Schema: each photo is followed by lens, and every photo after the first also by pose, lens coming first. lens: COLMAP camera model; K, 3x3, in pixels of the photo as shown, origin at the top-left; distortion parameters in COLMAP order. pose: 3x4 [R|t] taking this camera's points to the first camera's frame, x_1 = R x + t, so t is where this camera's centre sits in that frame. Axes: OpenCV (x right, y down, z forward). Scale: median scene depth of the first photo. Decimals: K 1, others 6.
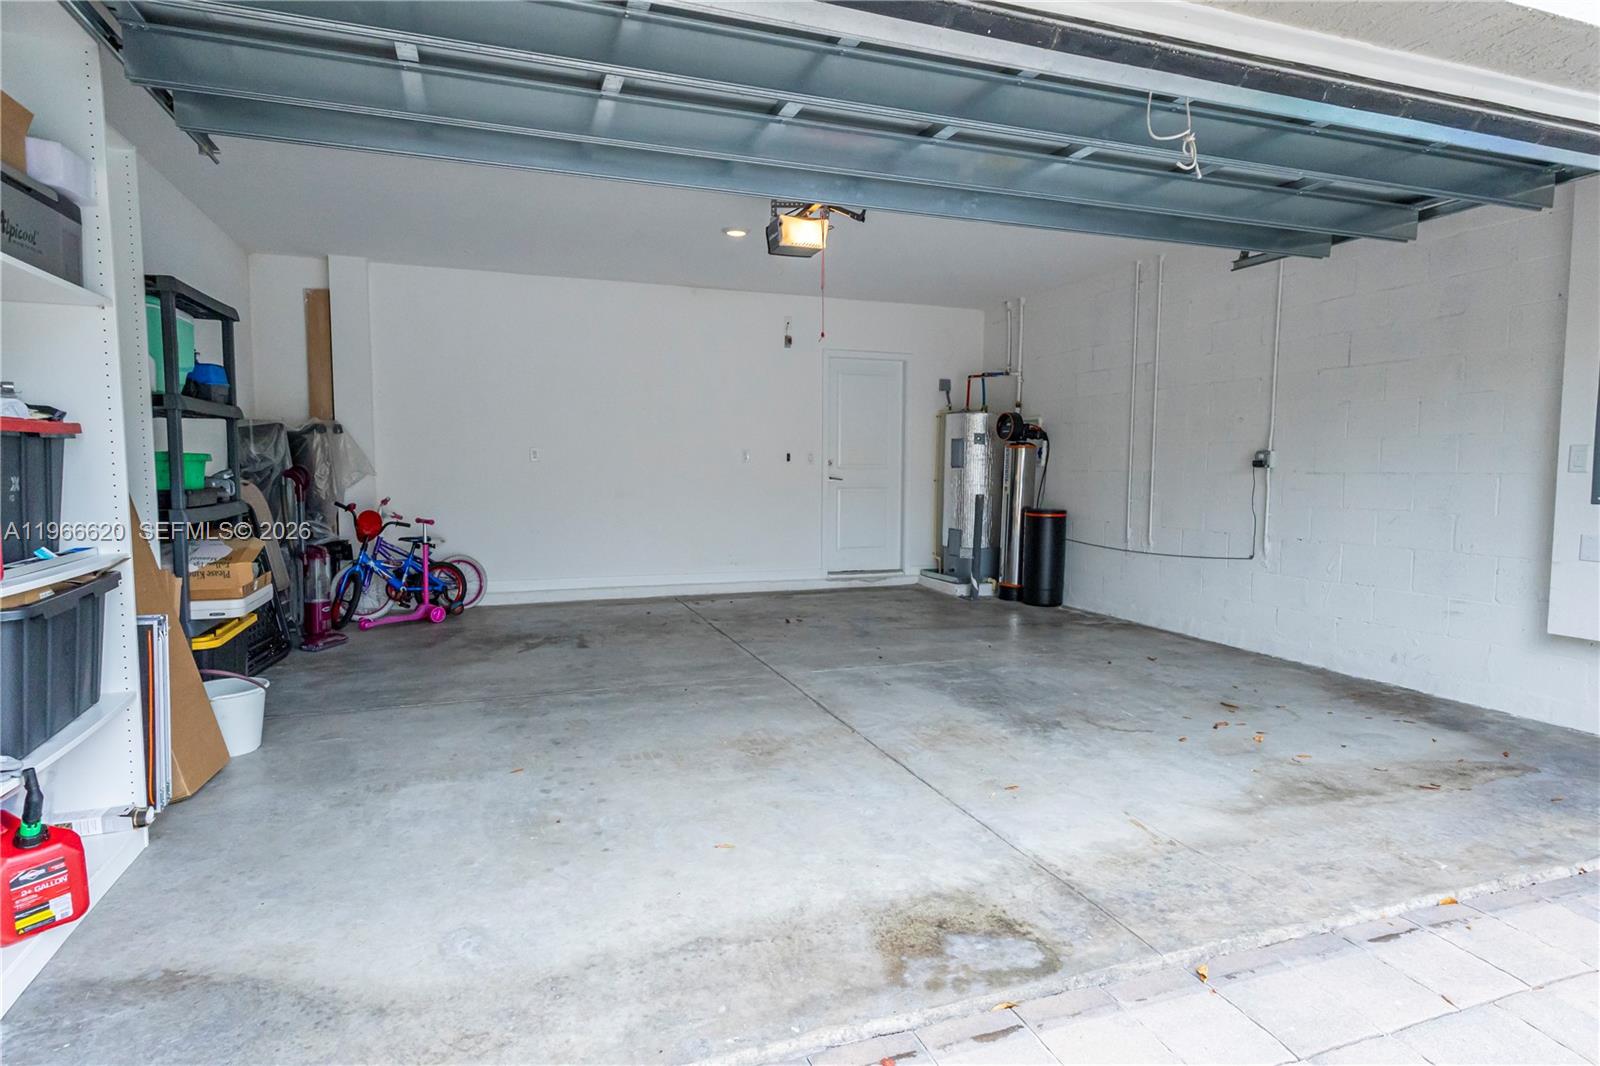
lens RADIAL K [[876.6, 0, 800.0], [0, 876.6, 533.0], [0, 0, 1]] dist [0.014084, -0.000418]
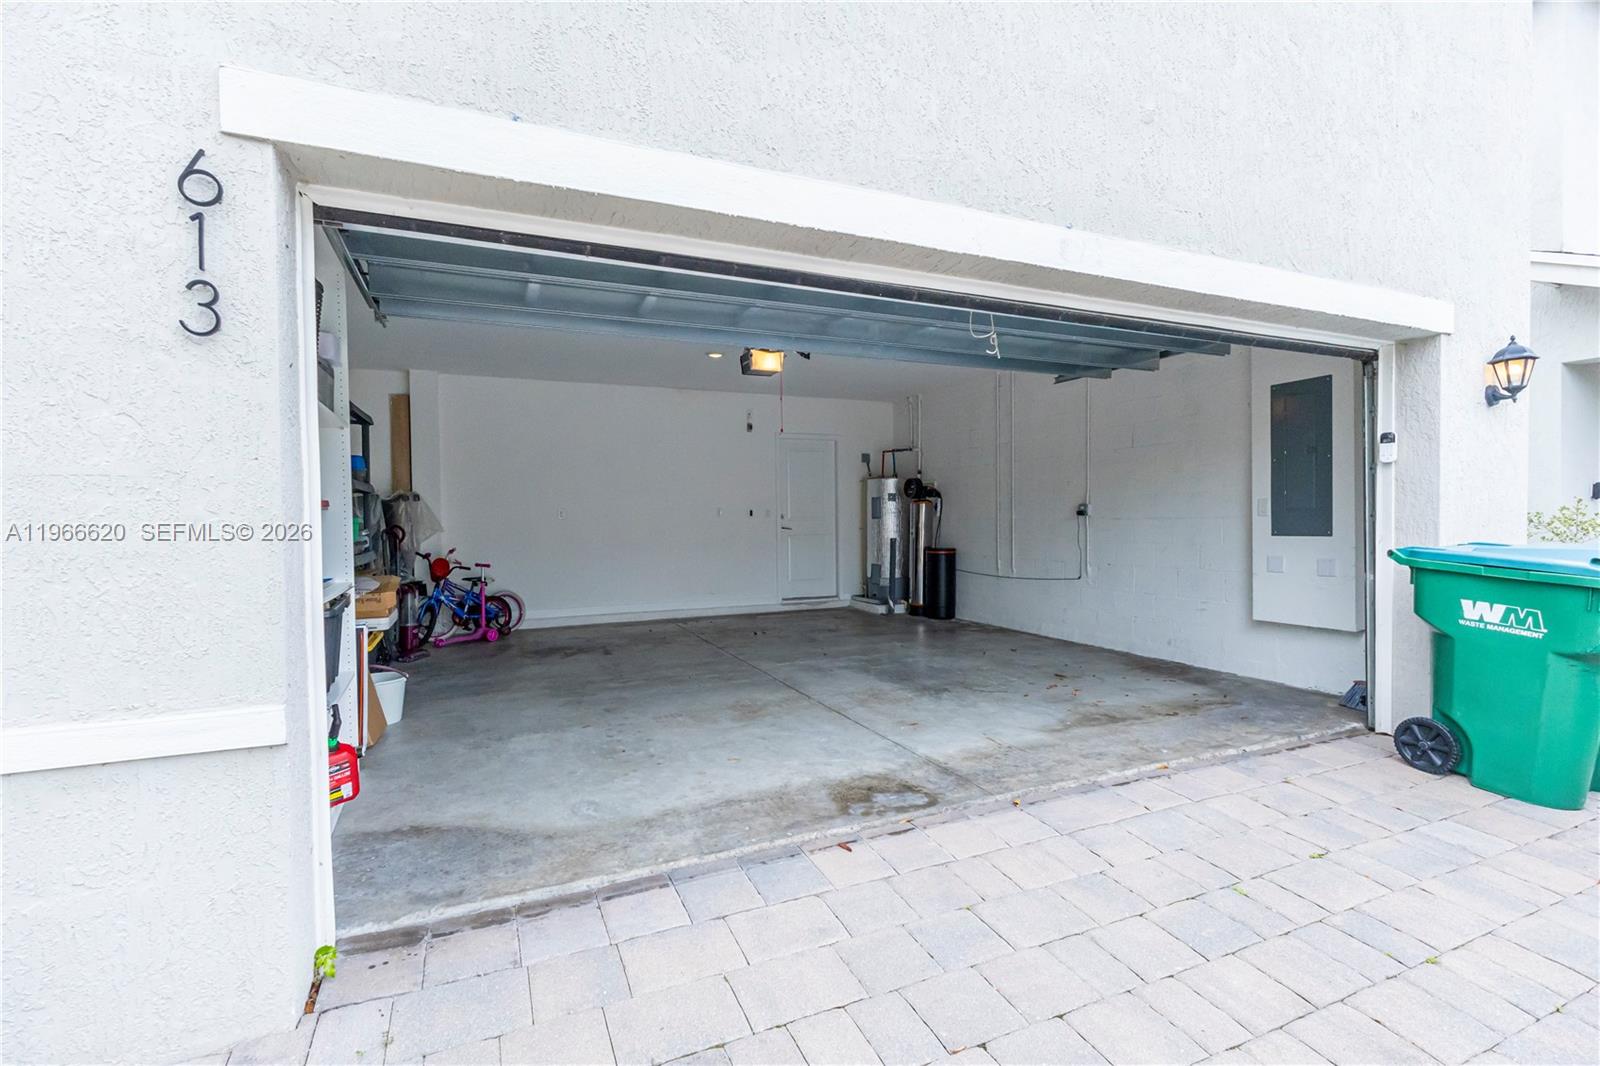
lens RADIAL K [[732.4, 0, 793.4], [0, 732.4, 532.1], [0, 0, 1]] dist [-0.001297, 0.001896]
pose [[0.998001, -0.017401, 0.060759, -0.039354], [0.020911, 0.998120, -0.057618, 0.019268], [-0.059642, 0.058773, 0.996488, -0.265359]]
